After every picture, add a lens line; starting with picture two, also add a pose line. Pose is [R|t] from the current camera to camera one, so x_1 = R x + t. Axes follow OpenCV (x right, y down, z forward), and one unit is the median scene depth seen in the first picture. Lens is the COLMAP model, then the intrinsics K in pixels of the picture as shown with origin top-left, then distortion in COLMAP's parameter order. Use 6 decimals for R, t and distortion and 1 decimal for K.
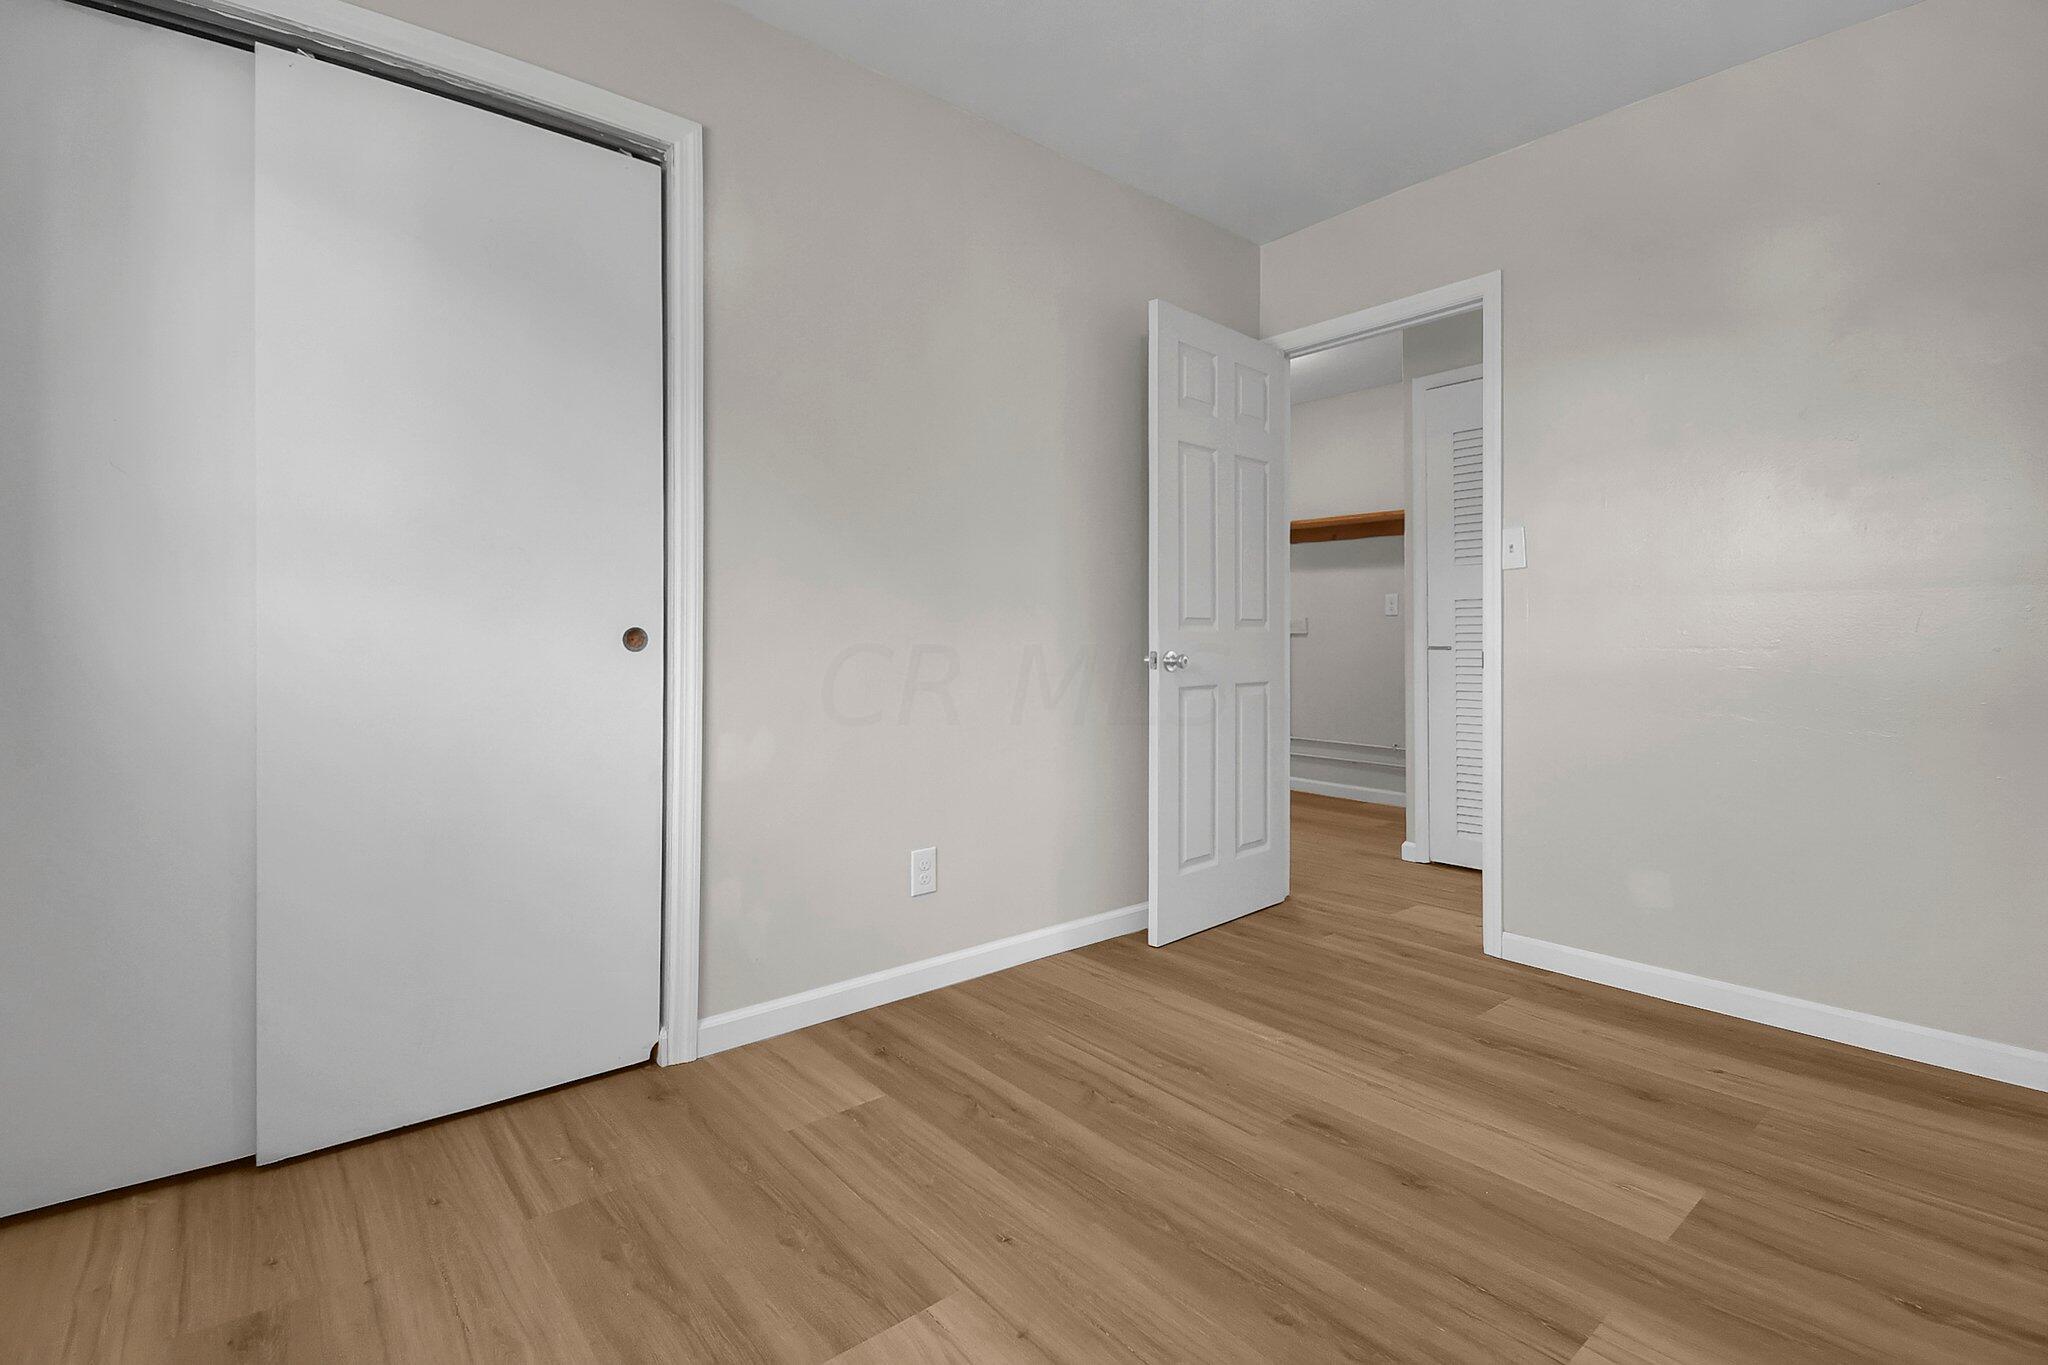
lens RADIAL K [[936.3, 0, 1032.8], [0, 936.3, 656.6], [0, 0, 1]] dist [-0.044300, -0.000713]
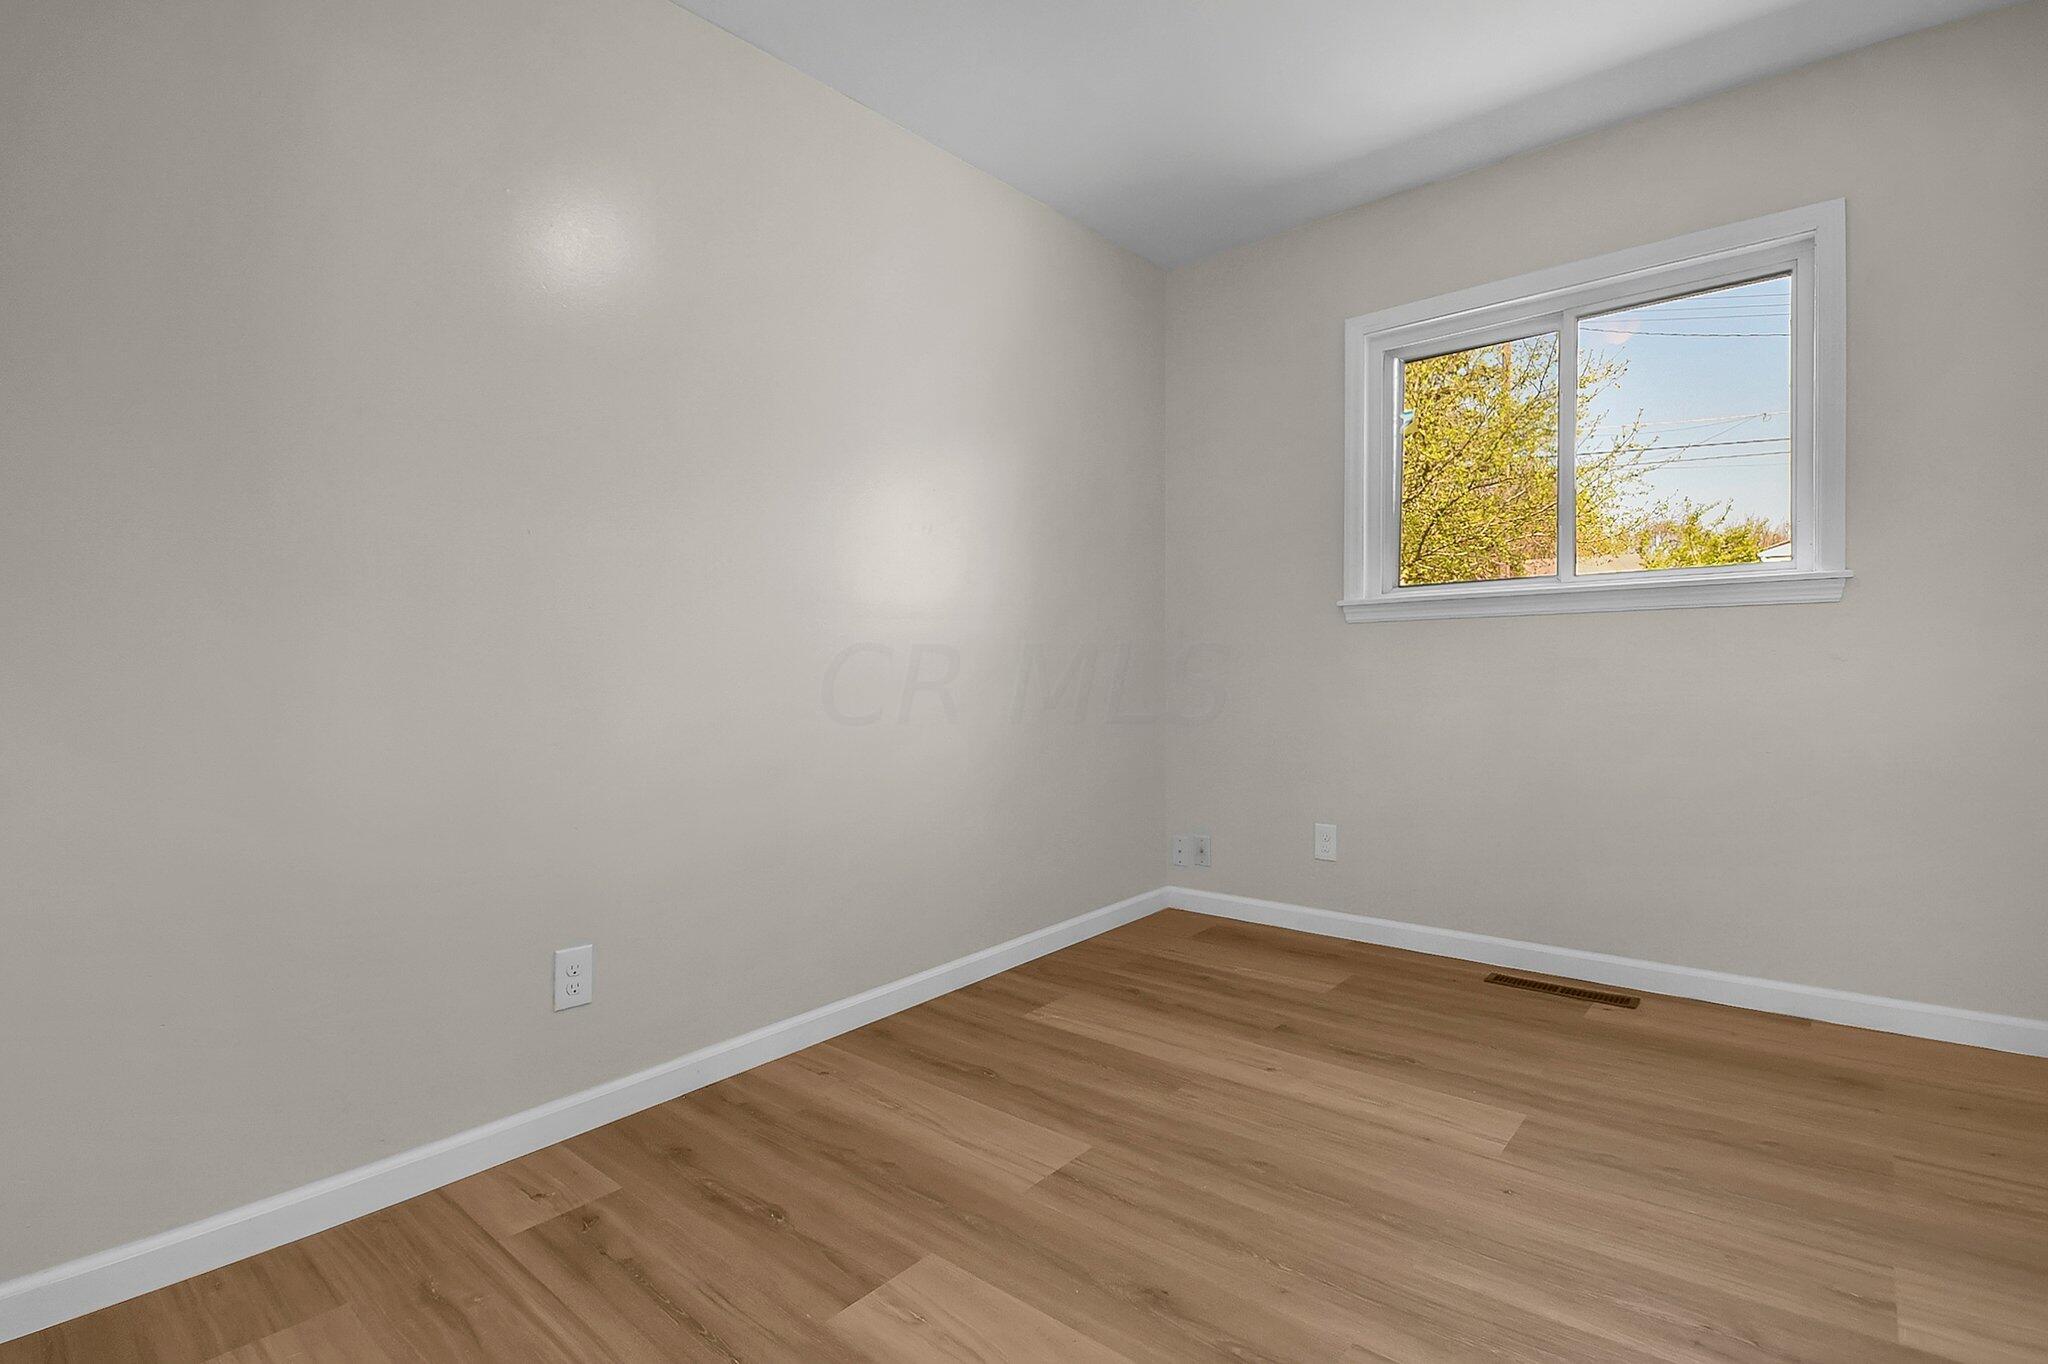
lens RADIAL K [[936.3, 0, 1032.8], [0, 936.3, 656.1], [0, 0, 1]] dist [-0.044300, -0.000713]
pose [[-0.985249, 0.024987, -0.169294, 0.743542], [0.026718, 0.999611, -0.007955, -0.035300], [0.169030, -0.012361, -0.985533, 2.071802]]
